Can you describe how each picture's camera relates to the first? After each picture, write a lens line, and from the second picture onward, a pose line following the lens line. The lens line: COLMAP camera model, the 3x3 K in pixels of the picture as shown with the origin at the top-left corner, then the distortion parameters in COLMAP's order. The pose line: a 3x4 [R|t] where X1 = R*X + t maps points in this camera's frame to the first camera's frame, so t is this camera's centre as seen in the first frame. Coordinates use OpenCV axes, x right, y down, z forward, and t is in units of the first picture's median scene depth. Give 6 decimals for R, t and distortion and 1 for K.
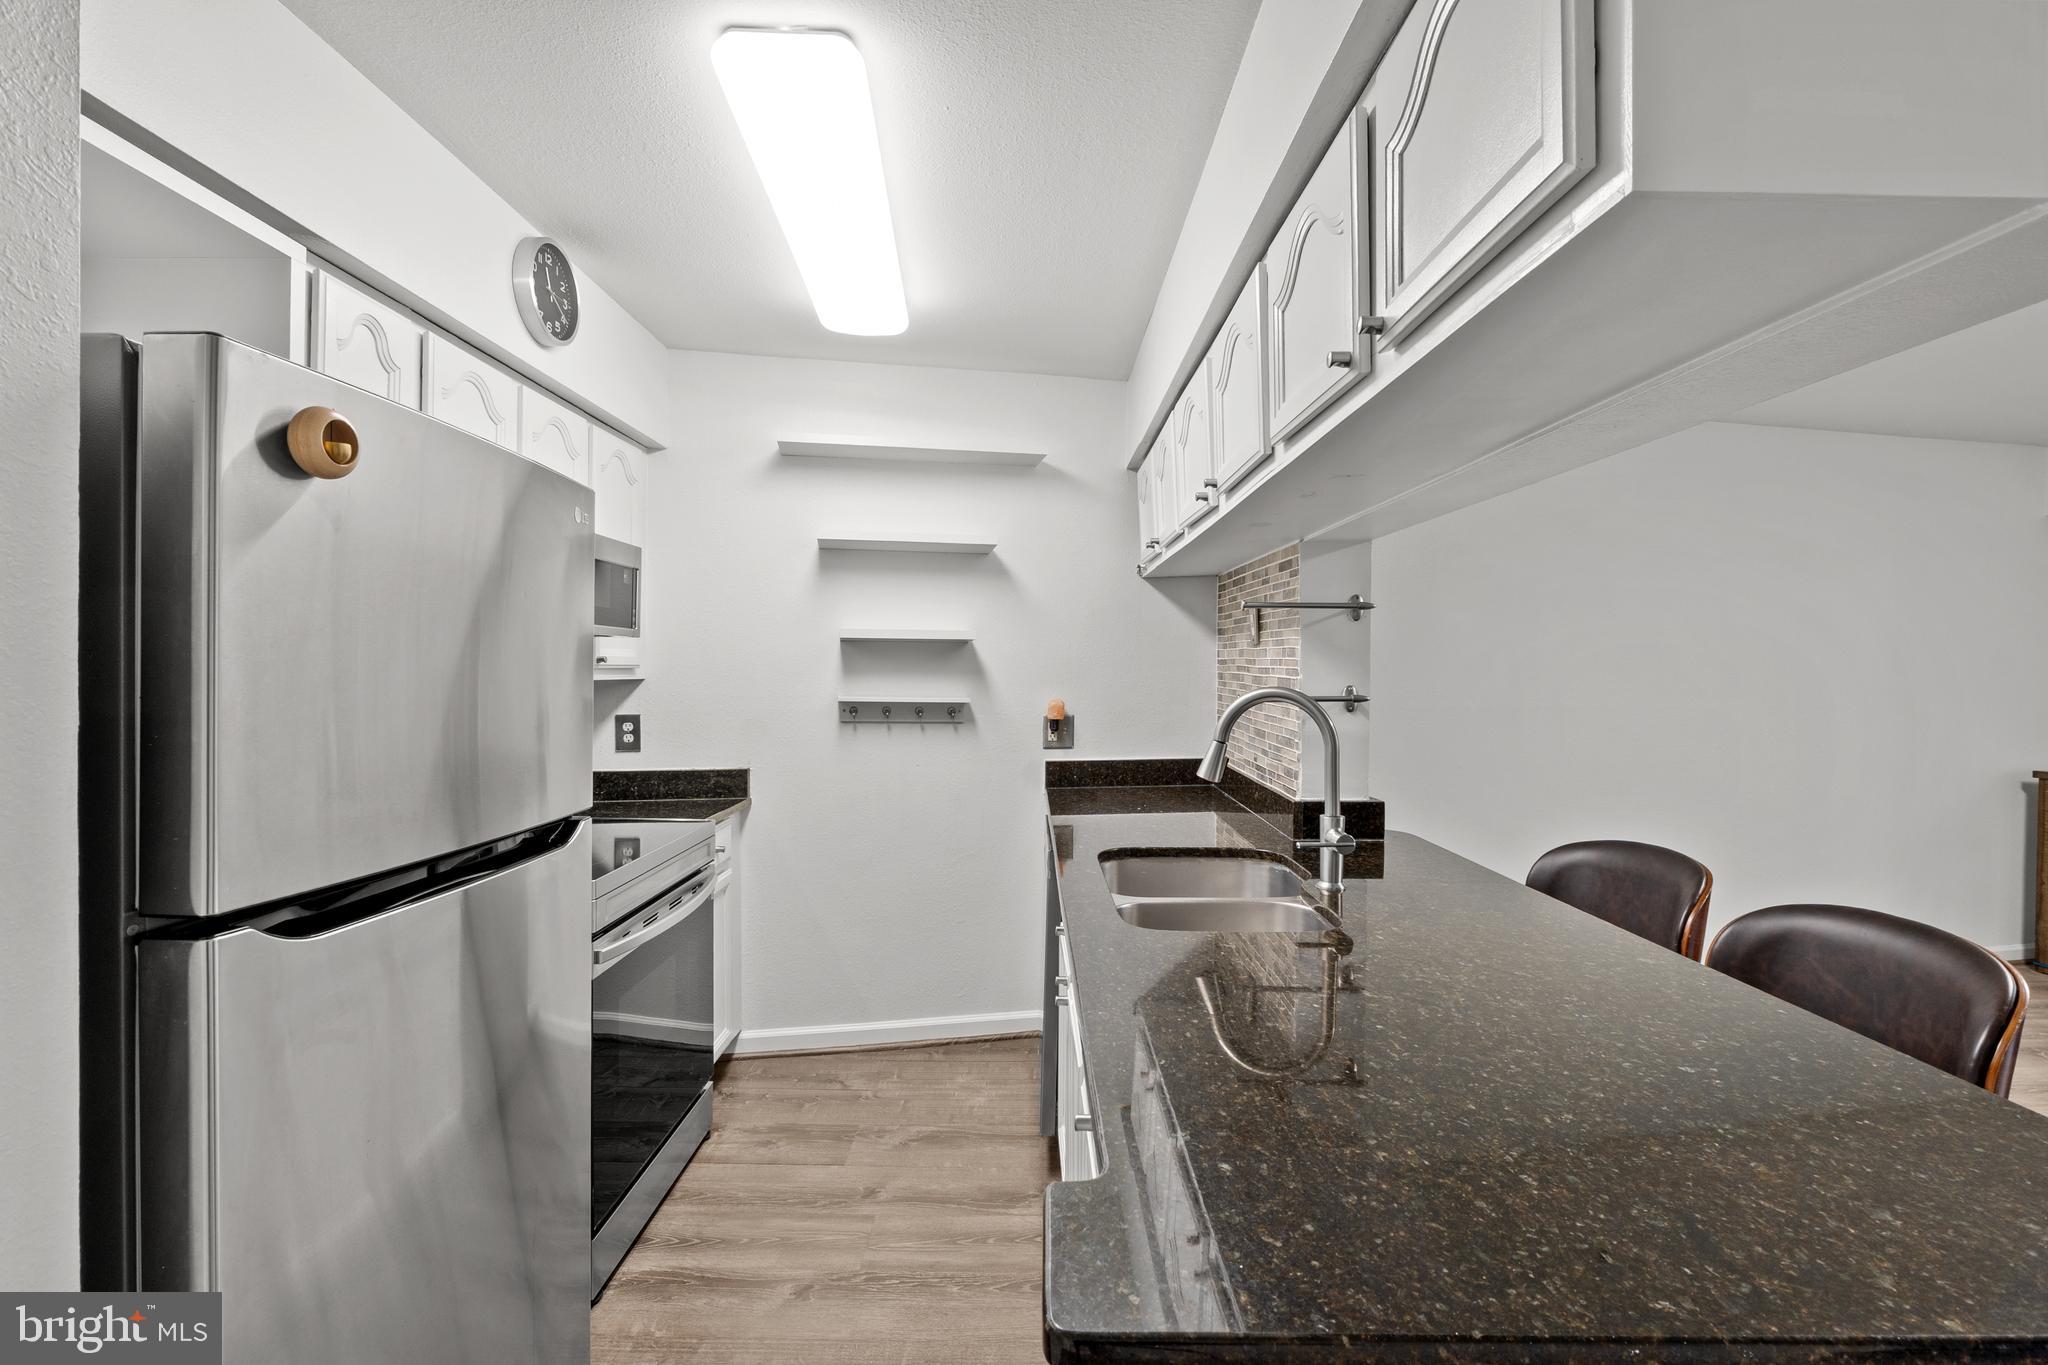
lens RADIAL K [[935.4, 0, 1024.0], [0, 935.4, 682.5], [0, 0, 1]] dist [-0.008645, 0.000040]
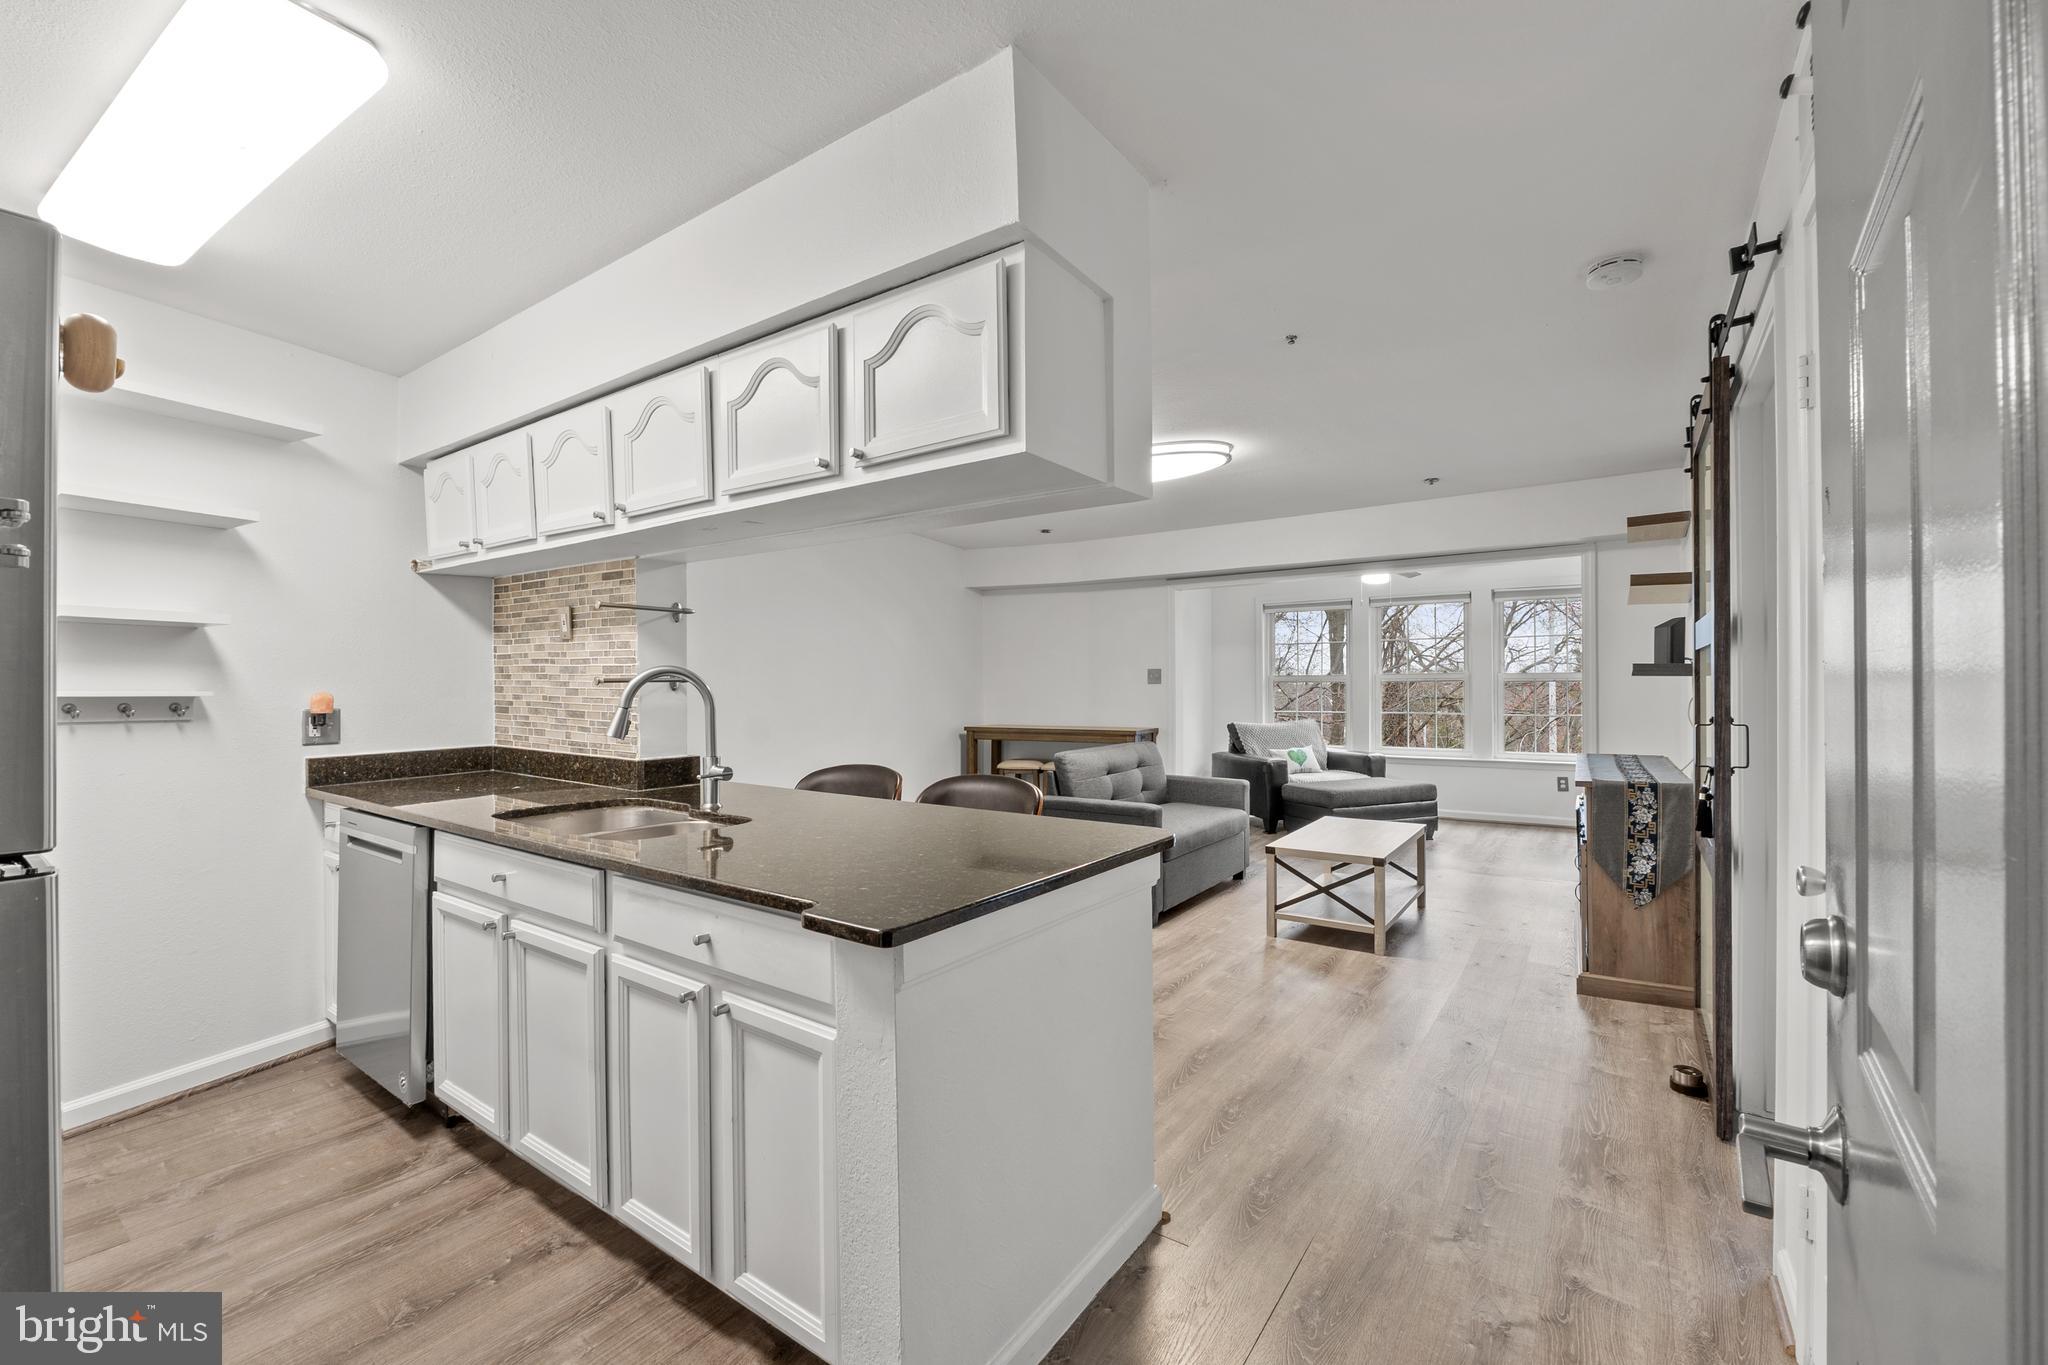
lens RADIAL K [[845.9, 0, 1027.4], [0, 845.9, 682.0], [0, 0, 1]] dist [-0.010587, 0.000049]
pose [[0.572156, -0.003815, 0.820136, -0.275440], [0.018750, 0.999789, -0.008430, 0.030807], [-0.819930, 0.020201, 0.572107, -0.077198]]
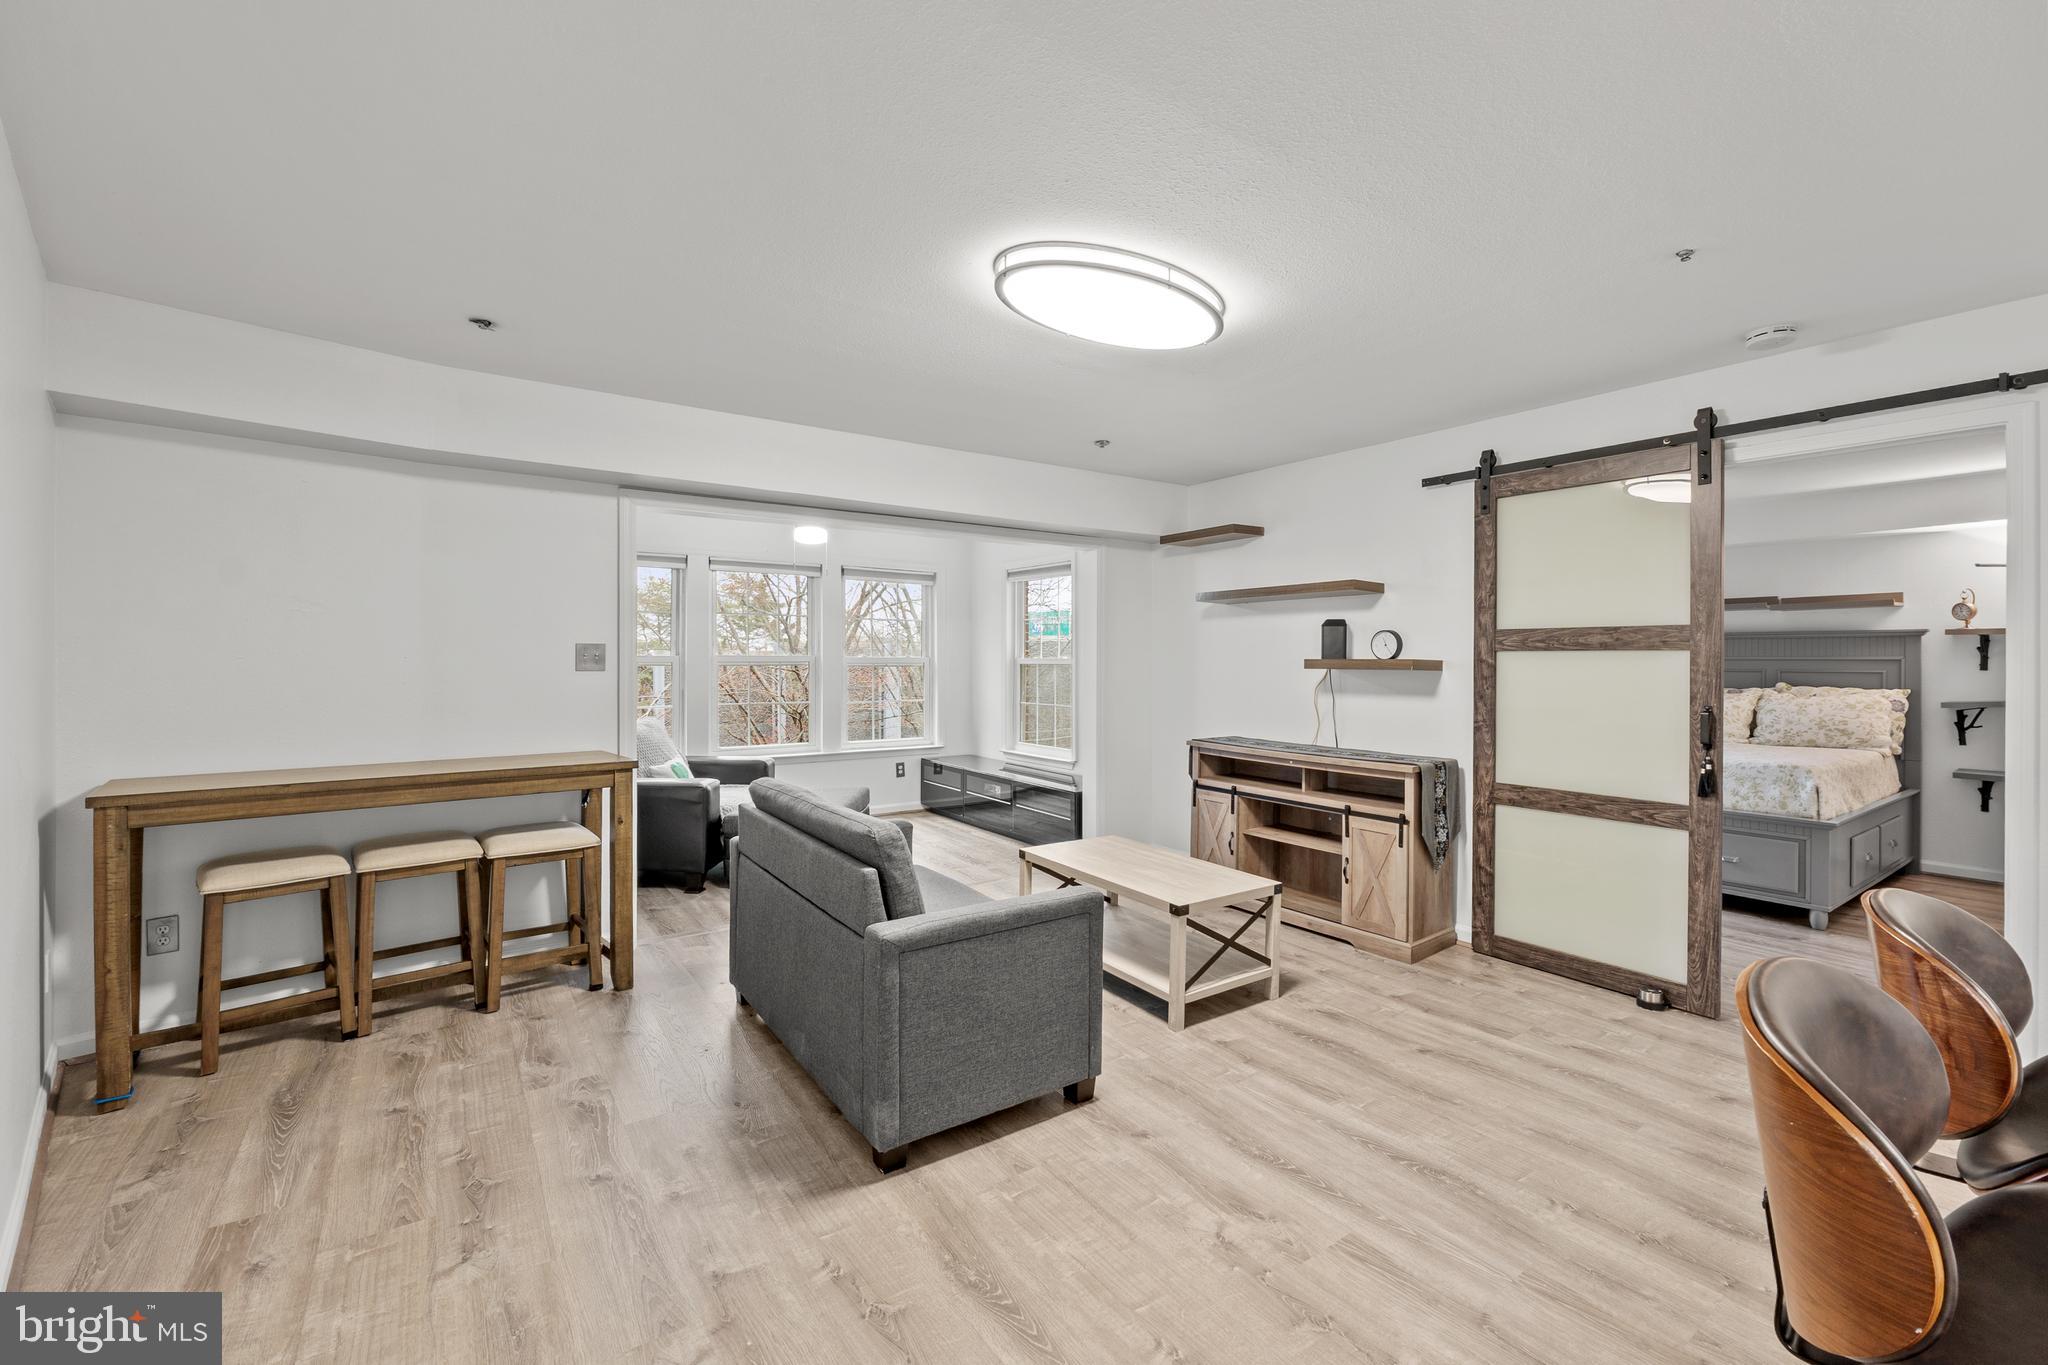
lens RADIAL K [[853.1, 0, 1026.8], [0, 853.1, 660.2], [0, 0, 1]] dist [-0.007404, 0.000242]
pose [[-0.575439, -0.005777, 0.817824, 0.360160], [0.004696, 0.999935, 0.010367, -0.001934], [-0.817831, 0.009806, -0.575375, 1.086680]]
